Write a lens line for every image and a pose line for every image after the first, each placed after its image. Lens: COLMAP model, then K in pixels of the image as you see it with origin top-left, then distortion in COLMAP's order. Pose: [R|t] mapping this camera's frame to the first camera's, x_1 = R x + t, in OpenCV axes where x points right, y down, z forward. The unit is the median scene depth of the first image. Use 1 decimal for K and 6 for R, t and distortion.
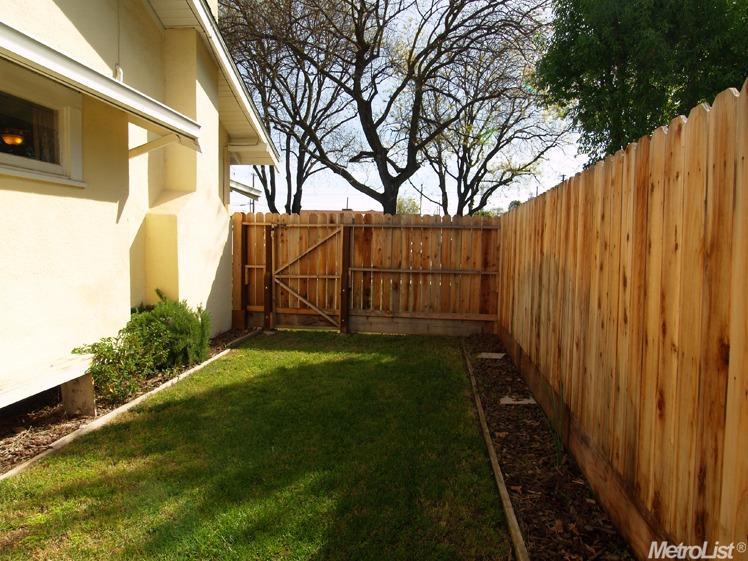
lens RADIAL K [[473.9, 0, 368.8], [0, 473.9, 279.2], [0, 0, 1]] dist [-0.027784, 0.002905]
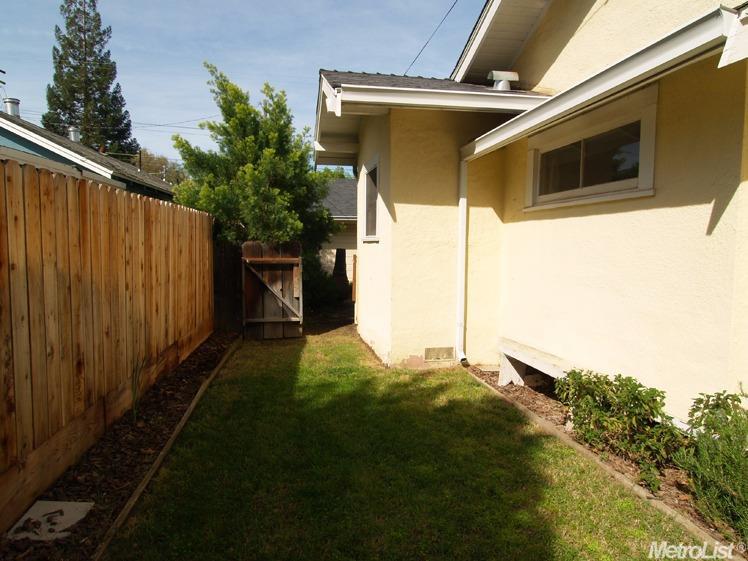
lens RADIAL K [[473.9, 0, 368.8], [0, 473.9, 279.2], [0, 0, 1]] dist [-0.027784, 0.002905]
pose [[-0.960239, -0.006099, -0.279112, 0.110737], [-0.047928, 0.988520, 0.143286, -0.154258], [0.275034, 0.150966, -0.949508, 1.780150]]
